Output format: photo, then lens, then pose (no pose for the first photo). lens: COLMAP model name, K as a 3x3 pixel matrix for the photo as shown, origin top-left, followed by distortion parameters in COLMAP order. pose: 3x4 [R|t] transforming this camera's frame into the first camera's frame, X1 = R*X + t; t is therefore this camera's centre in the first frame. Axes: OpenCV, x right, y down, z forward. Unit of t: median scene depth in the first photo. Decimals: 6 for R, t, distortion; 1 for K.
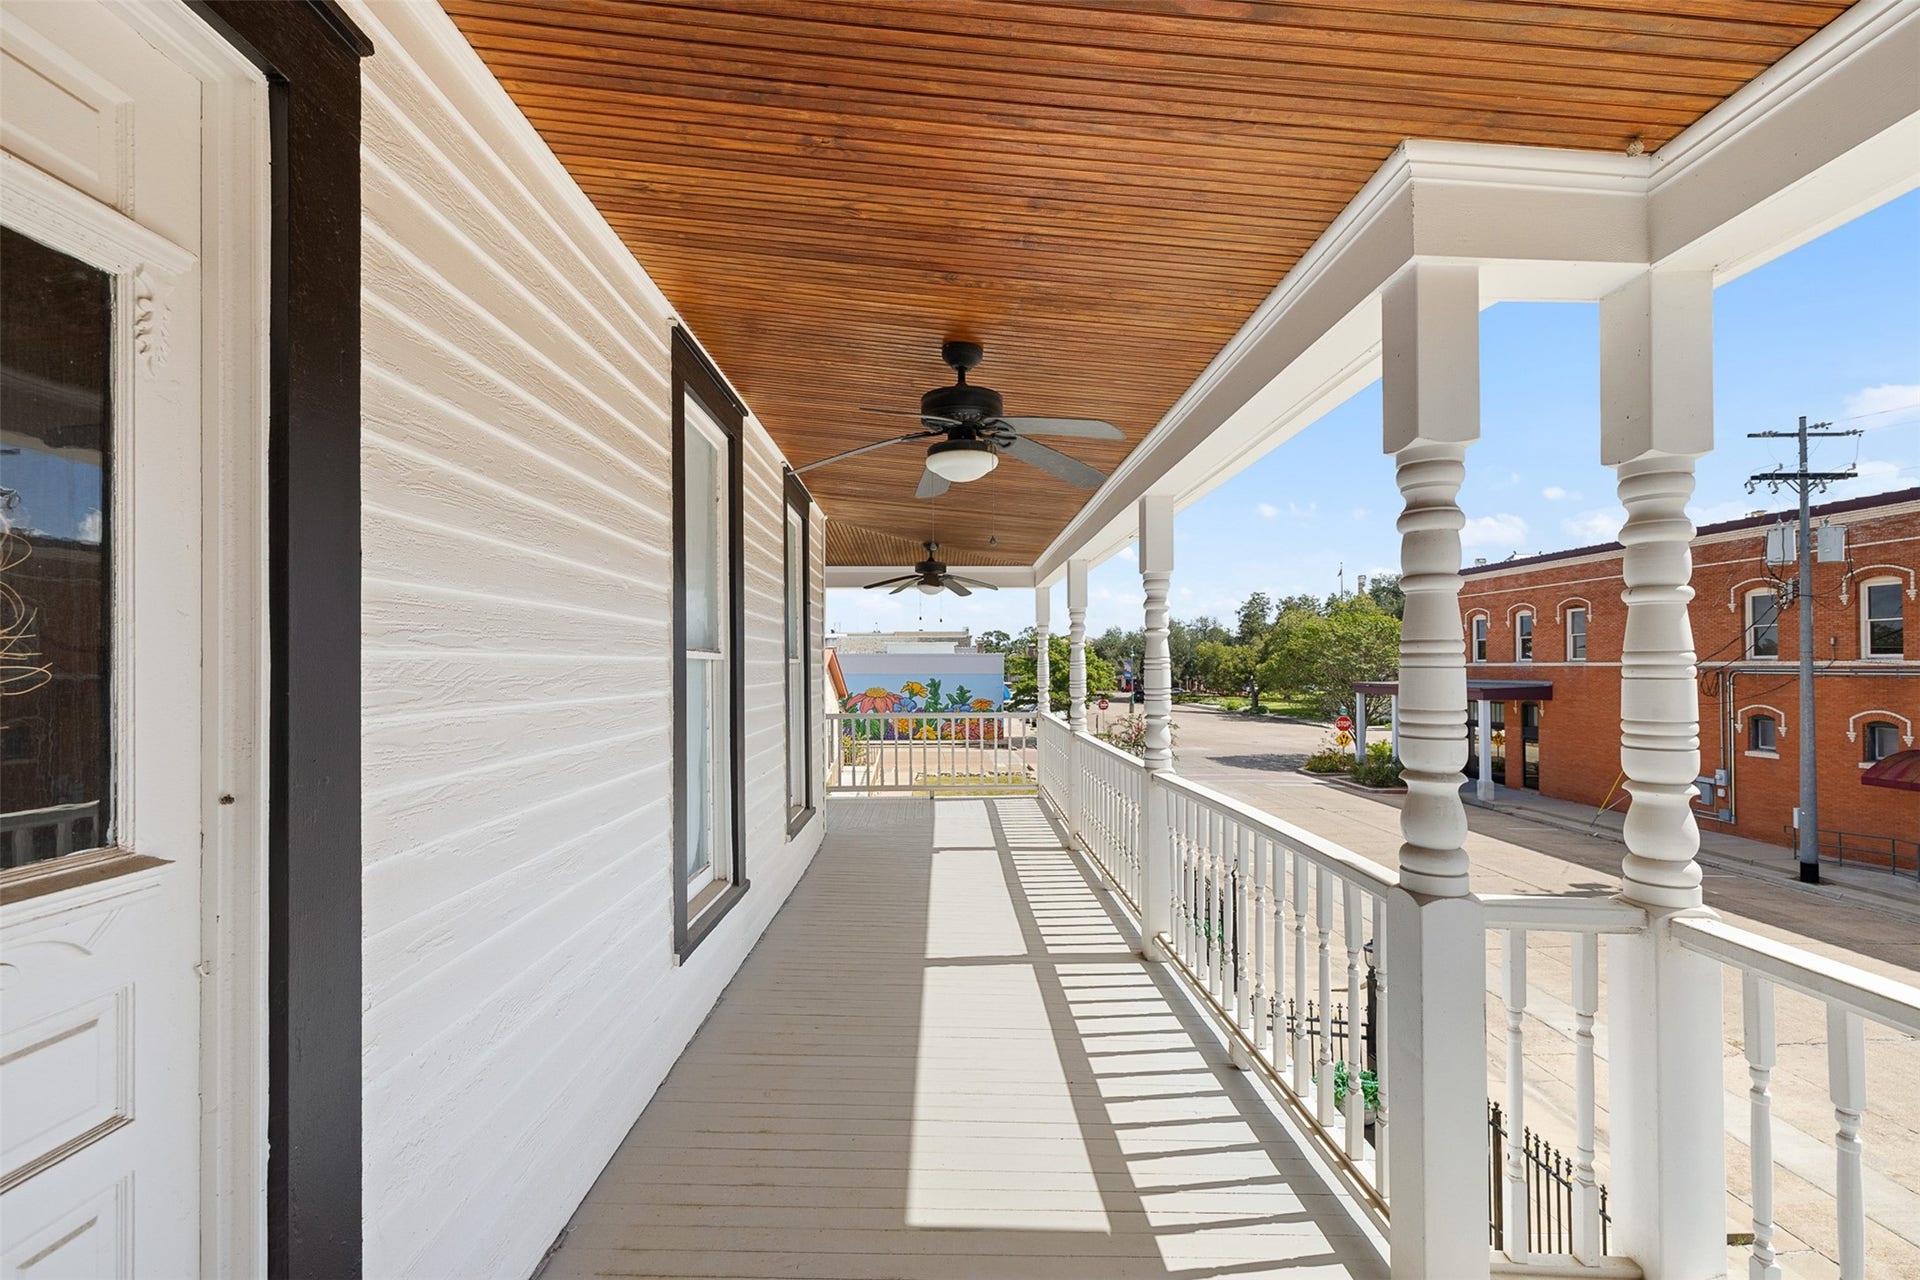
lens RADIAL K [[795.0, 0, 960.0], [0, 795.0, 640.0], [0, 0, 1]] dist [0.001464, 0.000226]
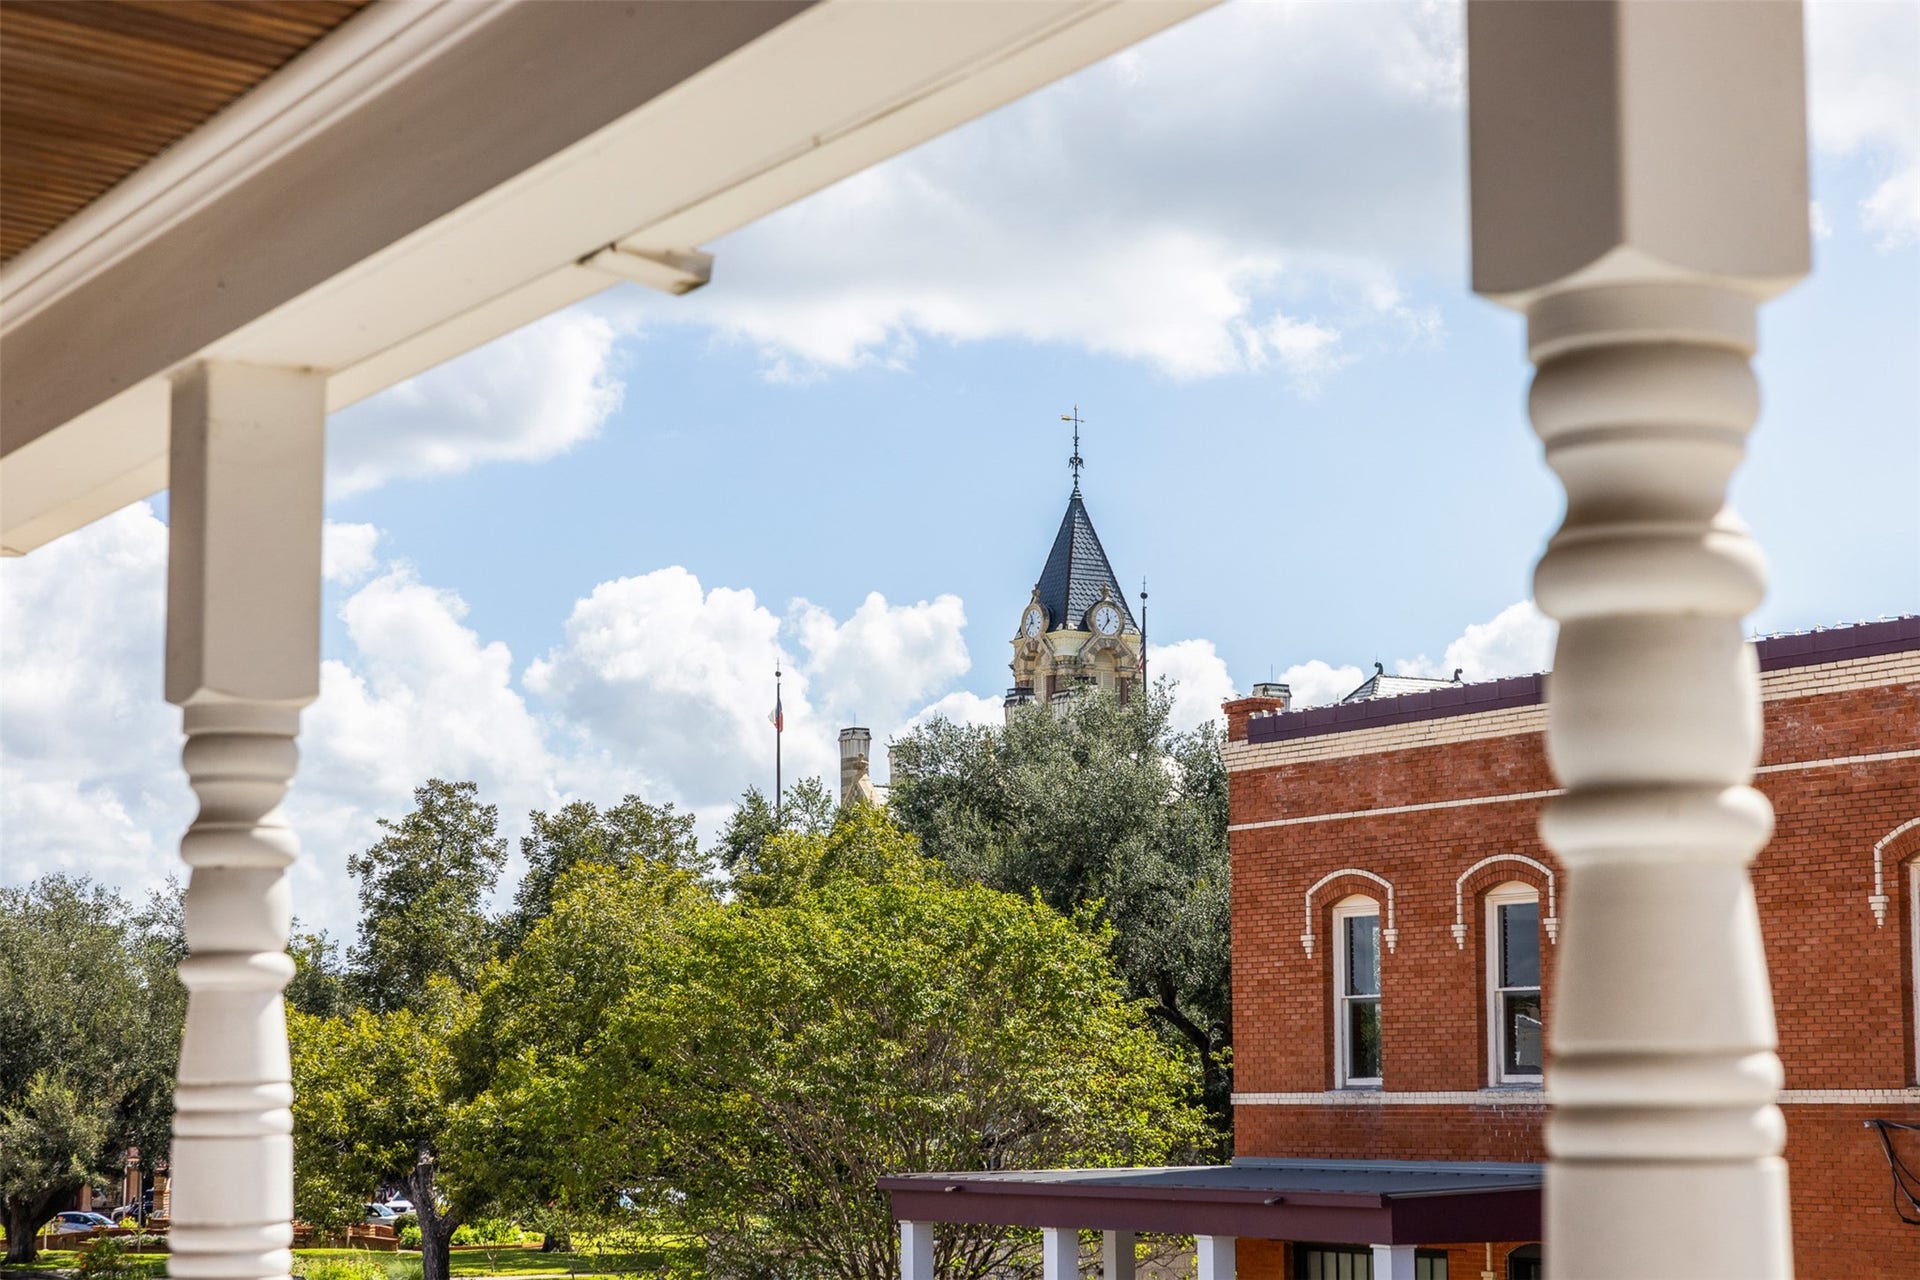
lens RADIAL K [[3283.1, 0, 960.0], [0, 3283.1, 640.0], [0, 0, 1]] dist [-0.036698, -0.091454]
pose [[0.951658, 0.041187, 0.304386, 0.224494], [-0.009219, 0.994353, -0.105724, -0.001957], [-0.307022, 0.097807, 0.946663, 0.052746]]
